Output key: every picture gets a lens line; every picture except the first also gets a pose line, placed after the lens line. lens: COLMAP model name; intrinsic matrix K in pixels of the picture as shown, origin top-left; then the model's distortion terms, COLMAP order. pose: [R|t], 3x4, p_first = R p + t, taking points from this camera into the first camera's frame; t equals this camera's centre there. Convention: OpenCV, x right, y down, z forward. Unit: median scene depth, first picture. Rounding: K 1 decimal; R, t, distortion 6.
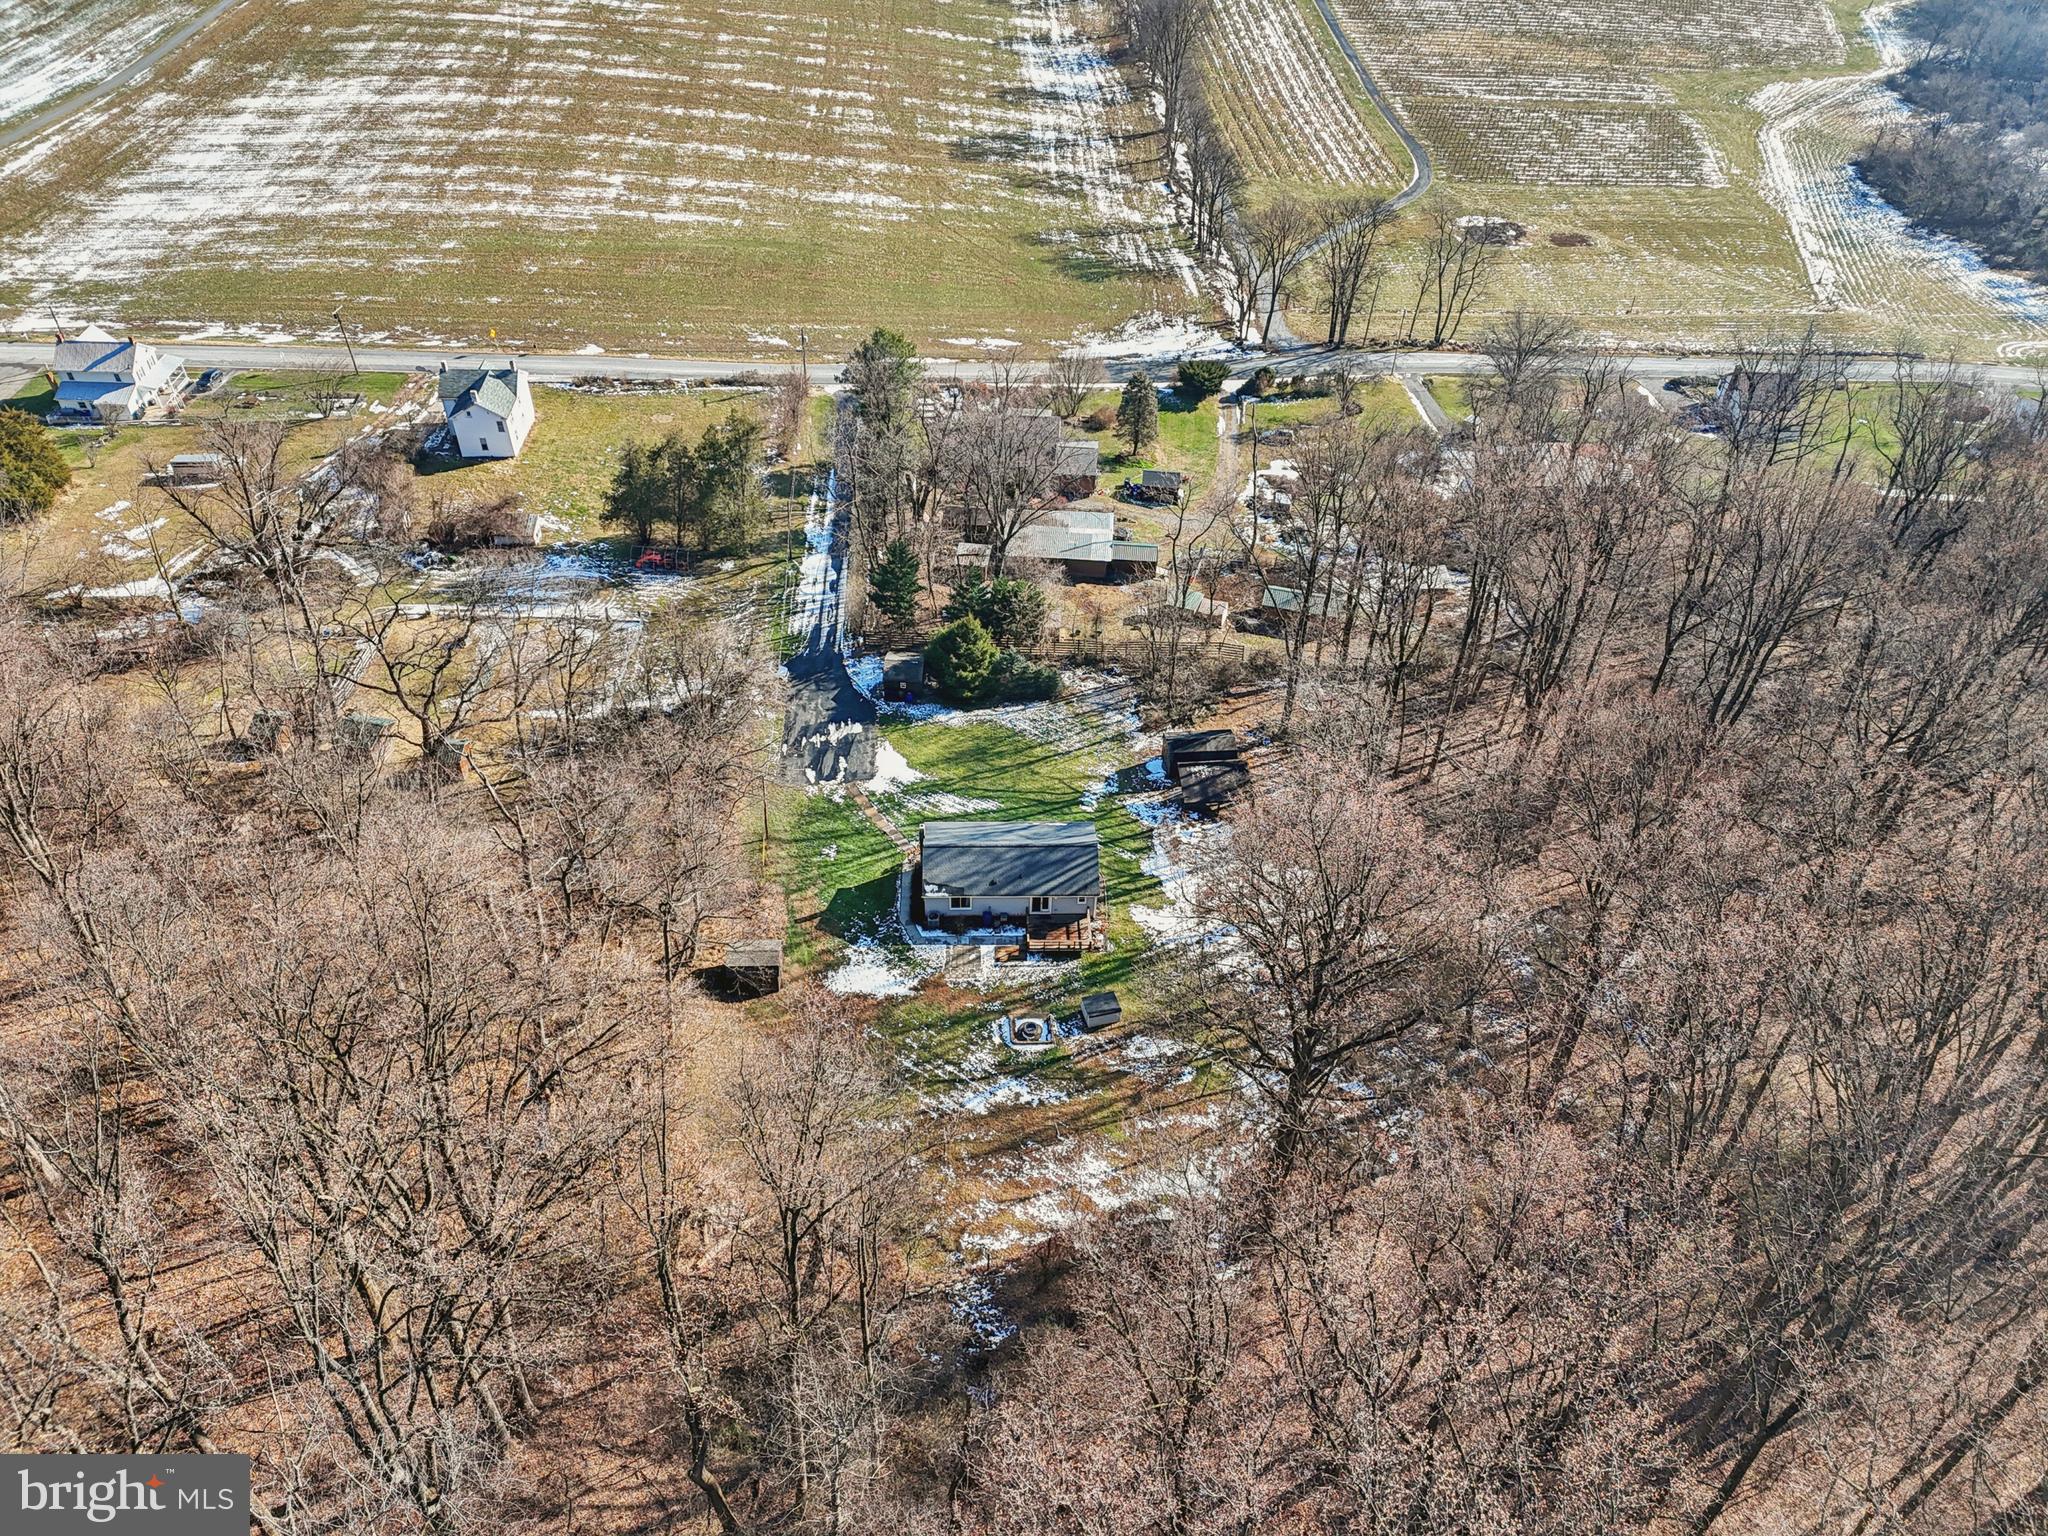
lens RADIAL K [[1441.8, 0, 1024.0], [0, 1441.8, 768.0], [0, 0, 1]] dist [0.106474, -0.137895]
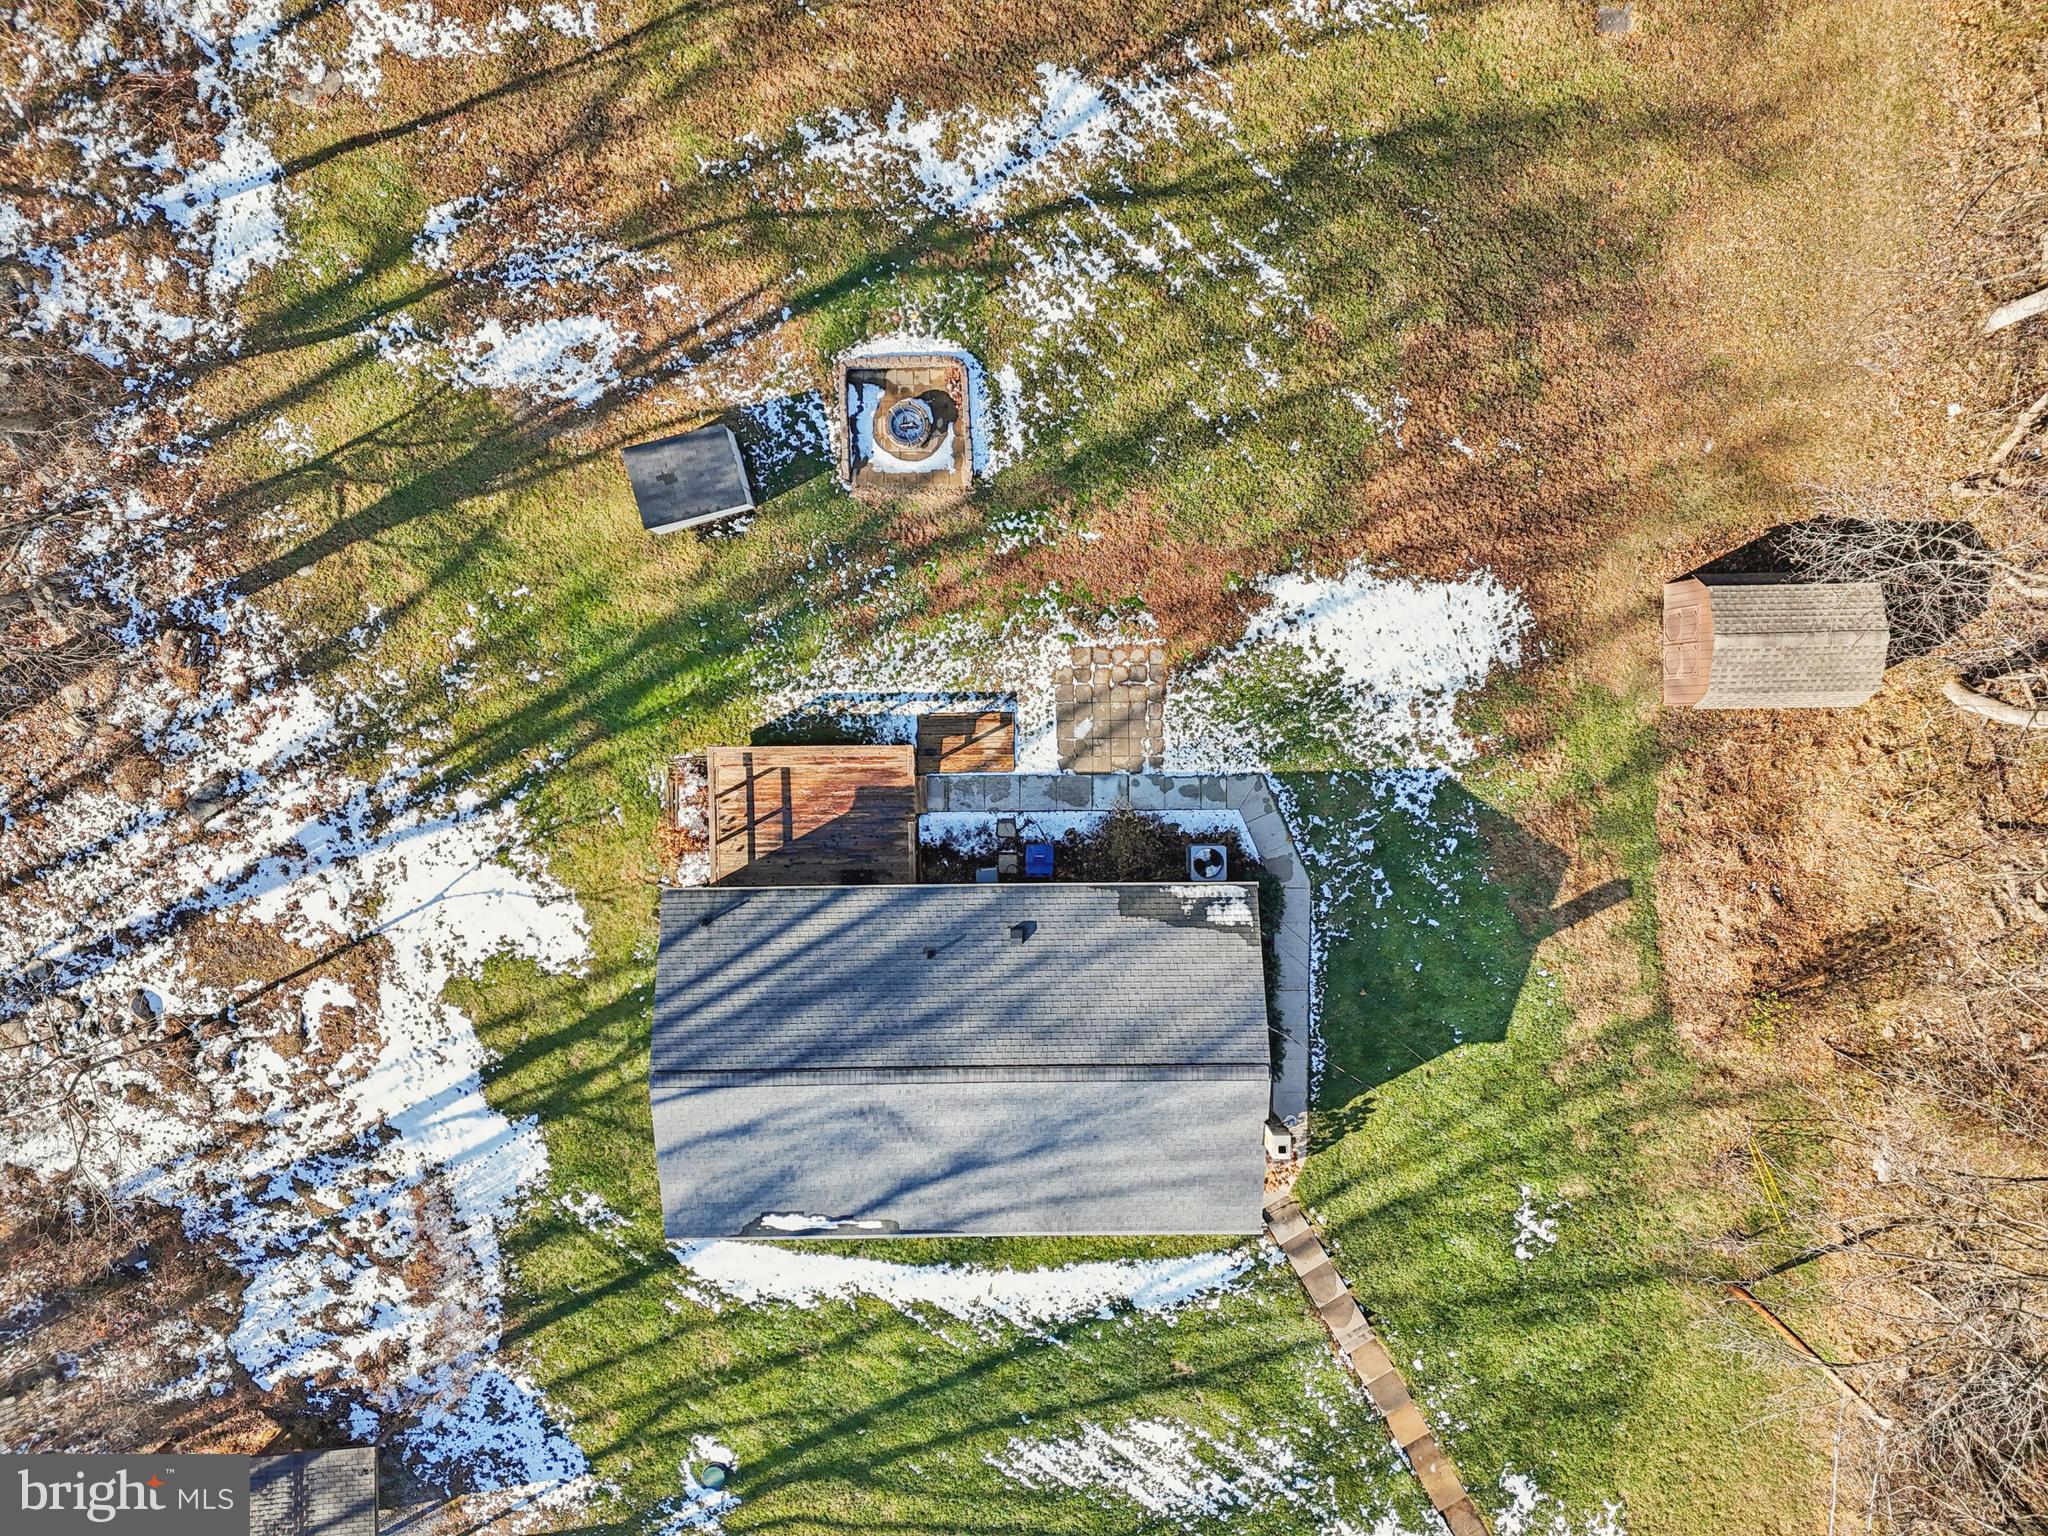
lens RADIAL K [[1441.8, 0, 1024.0], [0, 1441.8, 768.0], [0, 0, 1]] dist [0.106474, -0.137895]
pose [[-0.999419, -0.014086, -0.031022, -0.012095], [-0.012340, -0.699047, 0.714969, -0.107142], [-0.031757, 0.714937, 0.698467, 0.760955]]
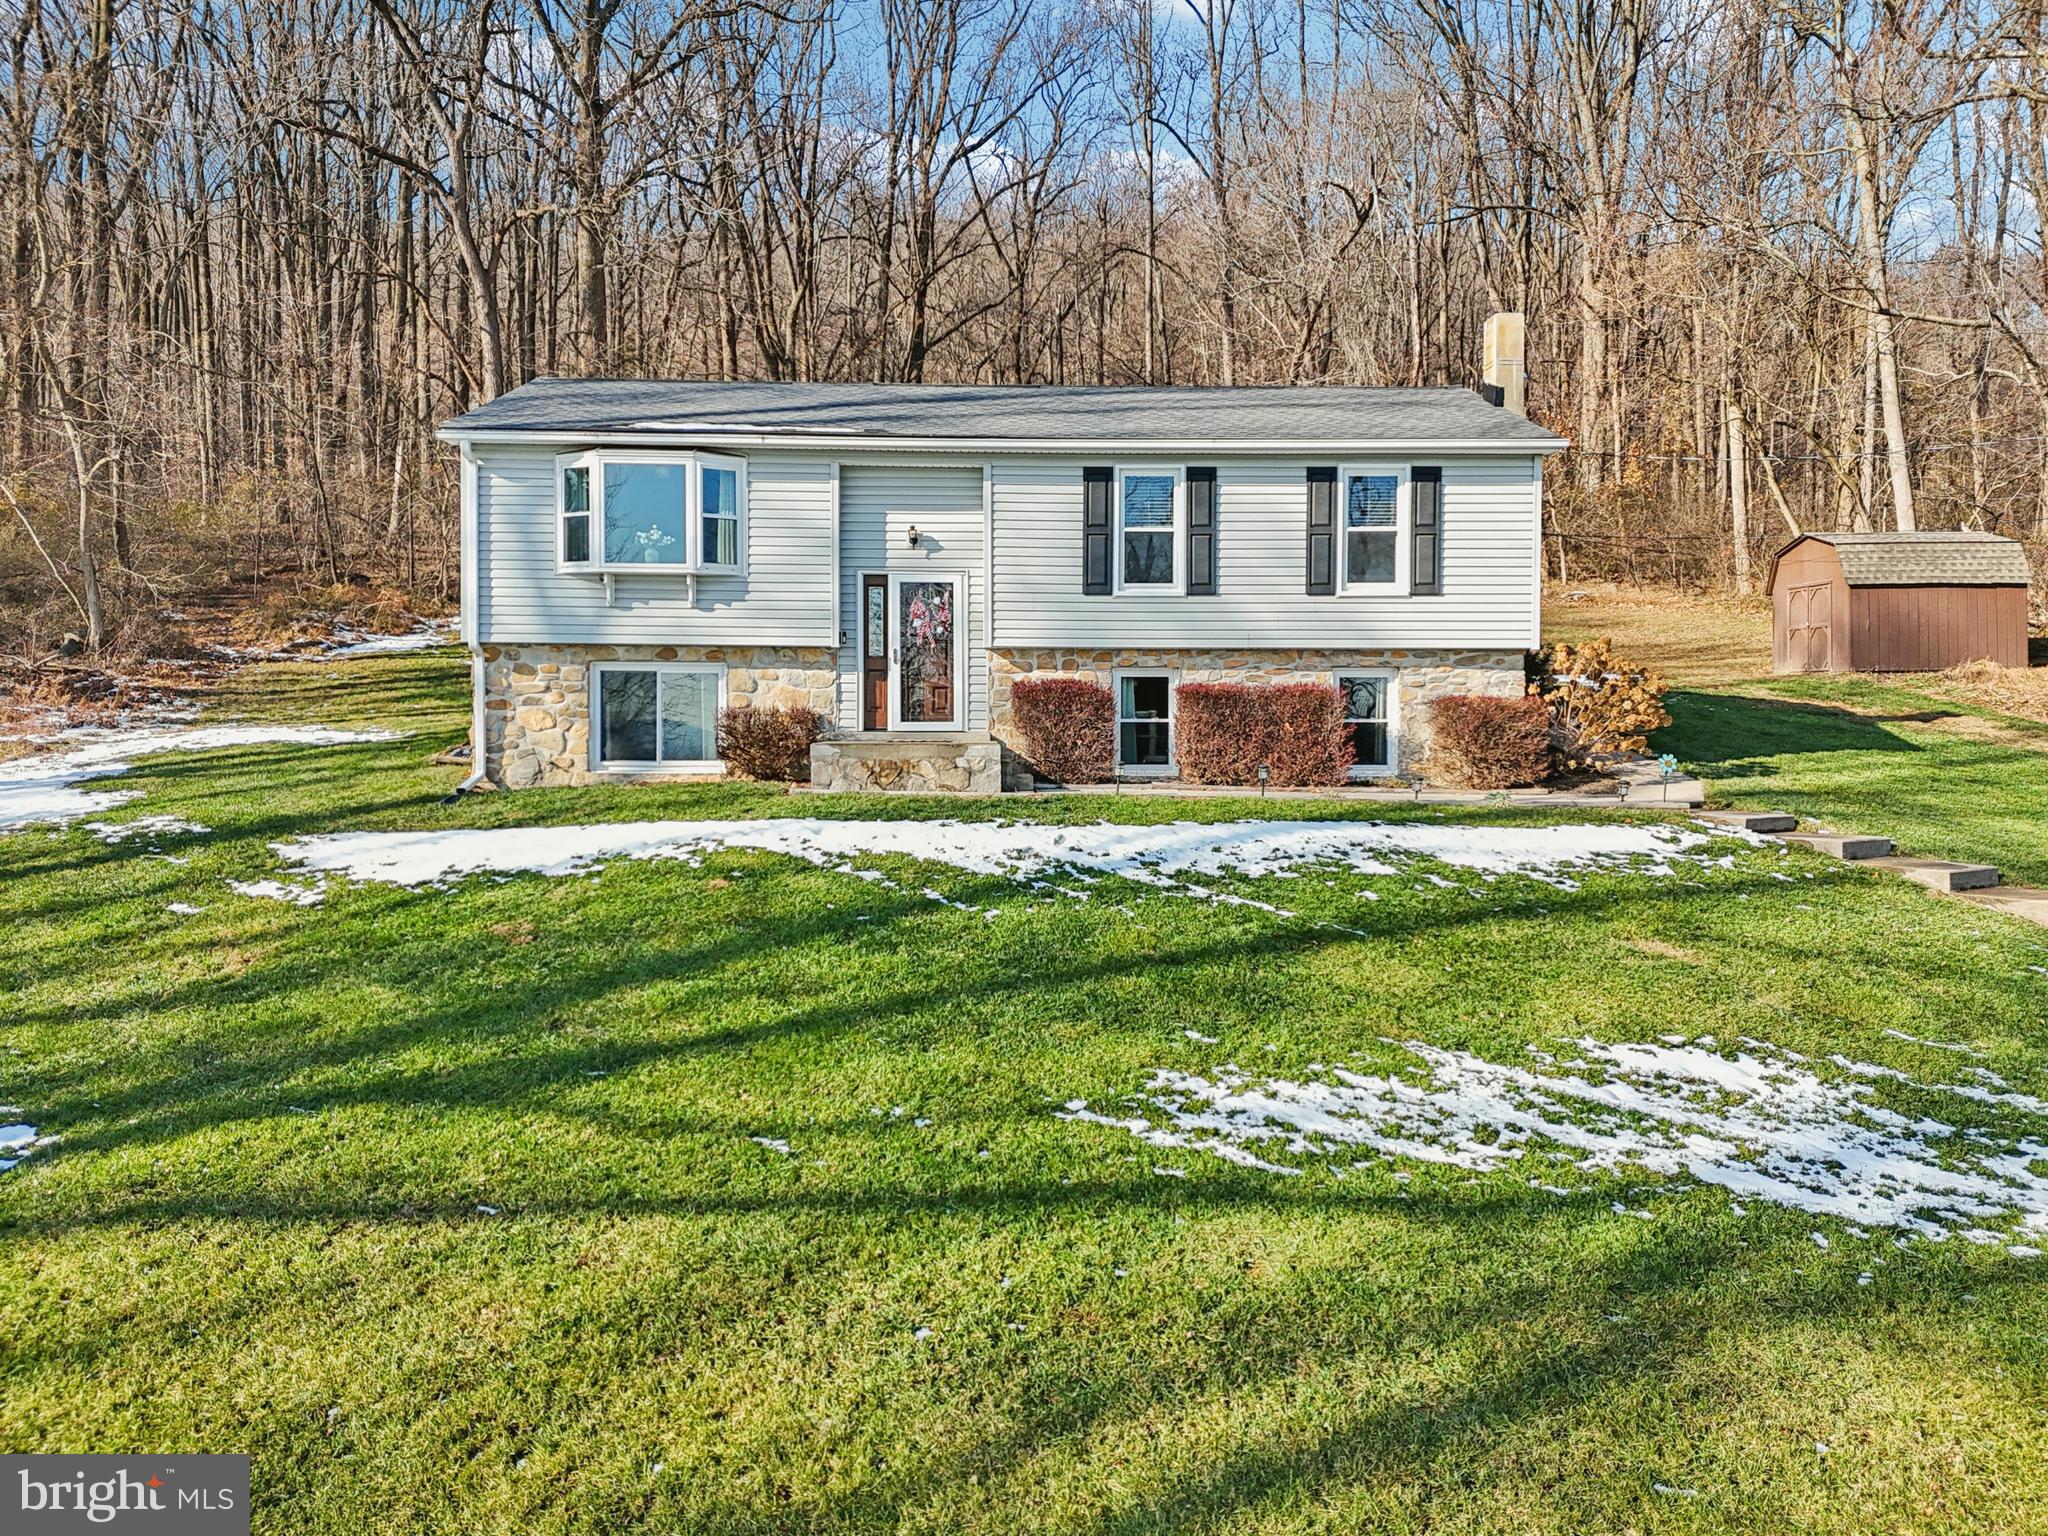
lens RADIAL K [[1499.9, 0, 1023.0], [0, 1499.9, 756.5], [0, 0, 1]] dist [0.087940, -0.102207]
pose [[-0.999787, -0.020170, -0.004436, -0.012273], [-0.017546, 0.716324, 0.697548, -0.049855], [-0.010892, 0.697477, -0.716525, 1.179087]]
